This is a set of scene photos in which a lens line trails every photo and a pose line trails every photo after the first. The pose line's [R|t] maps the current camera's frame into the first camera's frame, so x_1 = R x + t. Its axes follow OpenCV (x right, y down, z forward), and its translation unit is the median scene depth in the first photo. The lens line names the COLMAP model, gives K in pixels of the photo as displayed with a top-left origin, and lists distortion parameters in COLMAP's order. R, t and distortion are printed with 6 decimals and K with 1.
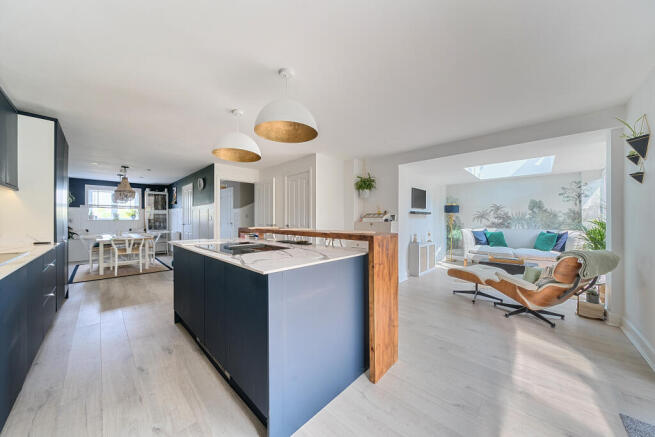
lens RADIAL K [[221.4, 0, 326.7], [0, 221.4, 219.6], [0, 0, 1]] dist [0.000103, 0.000004]
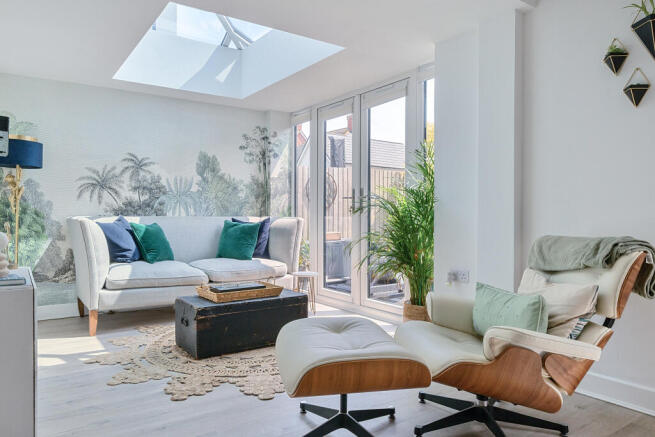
lens RADIAL K [[451.7, 0, 327.2], [0, 451.7, 216.5], [0, 0, 1]] dist [-0.003120, -0.000568]
pose [[0.193360, 0.000392, 0.981128, 0.056718], [-0.000458, 1.000000, -0.000309, 0.044164], [-0.981128, -0.000389, 0.193360, 0.570429]]
